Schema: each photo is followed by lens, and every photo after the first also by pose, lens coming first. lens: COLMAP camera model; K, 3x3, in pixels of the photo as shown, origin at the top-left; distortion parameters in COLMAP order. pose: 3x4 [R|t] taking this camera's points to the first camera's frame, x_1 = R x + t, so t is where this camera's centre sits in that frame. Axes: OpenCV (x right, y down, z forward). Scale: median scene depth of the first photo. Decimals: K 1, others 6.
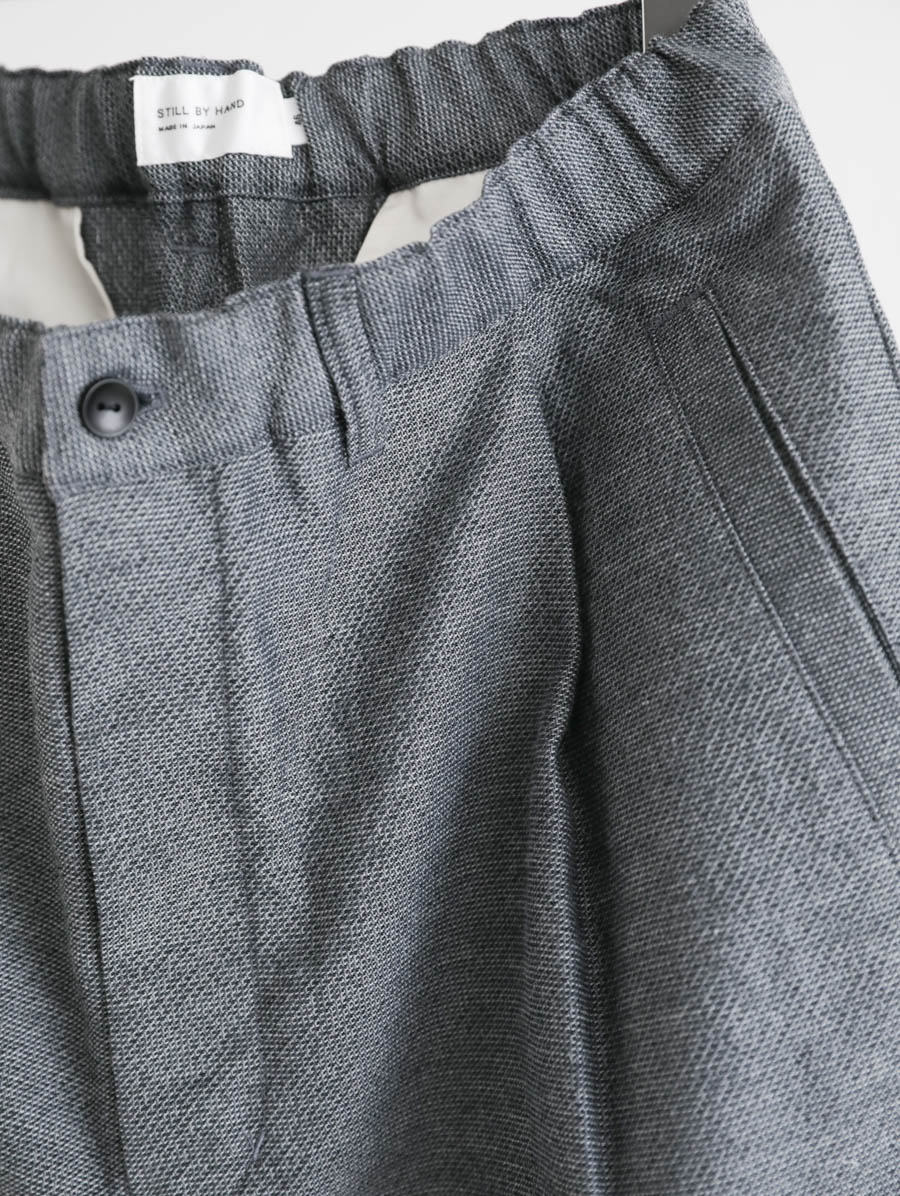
lens RADIAL K [[1656.2, 0, 445.9], [0, 1656.2, 602.3], [0, 0, 1]] dist [-0.032952, 0.000000]
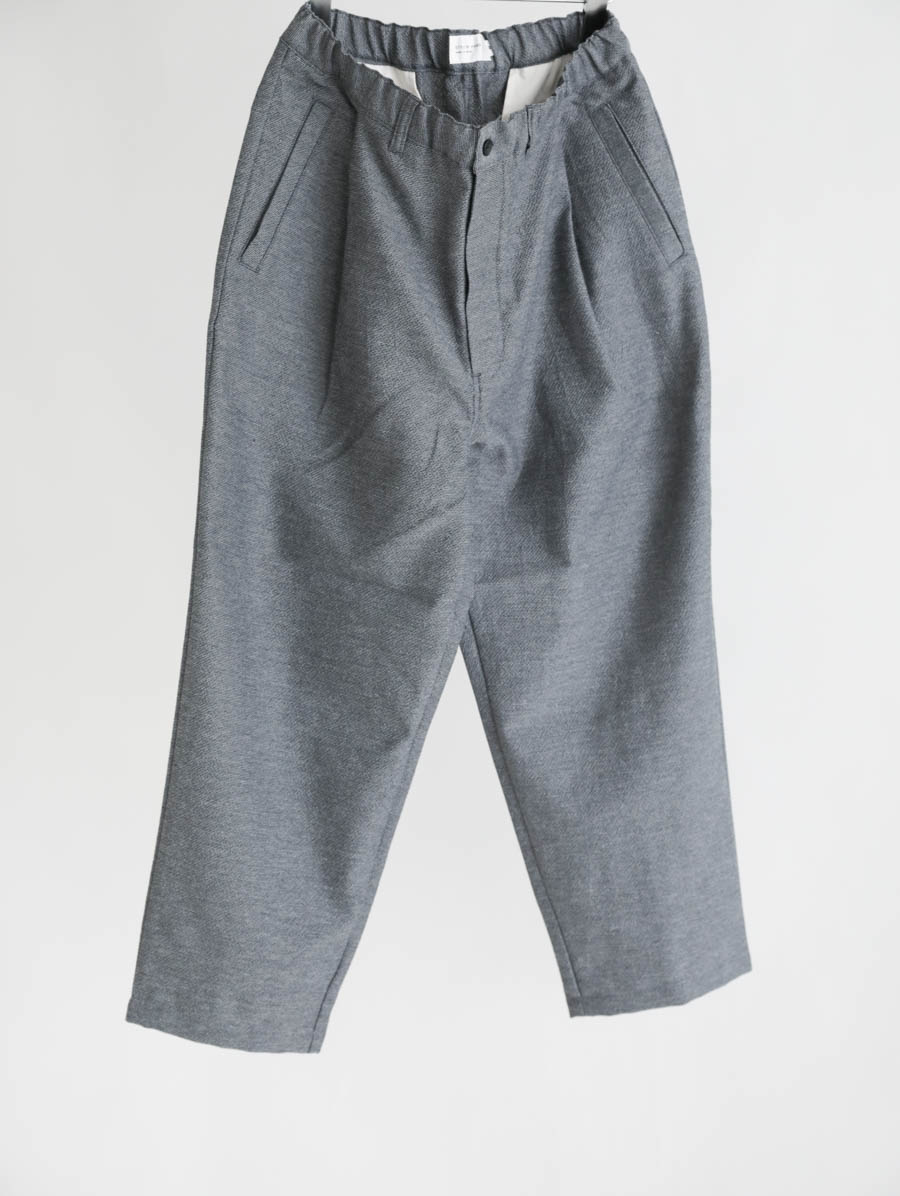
lens RADIAL K [[1656.2, 0, 448.6], [0, 1656.2, 595.5], [0, 0, 1]] dist [-0.032952, 0.000000]
pose [[0.877276, -0.158839, 0.452943, -1.905487], [0.036196, 0.962863, 0.267553, -0.130695], [-0.478620, -0.218323, 0.850446, -2.077366]]
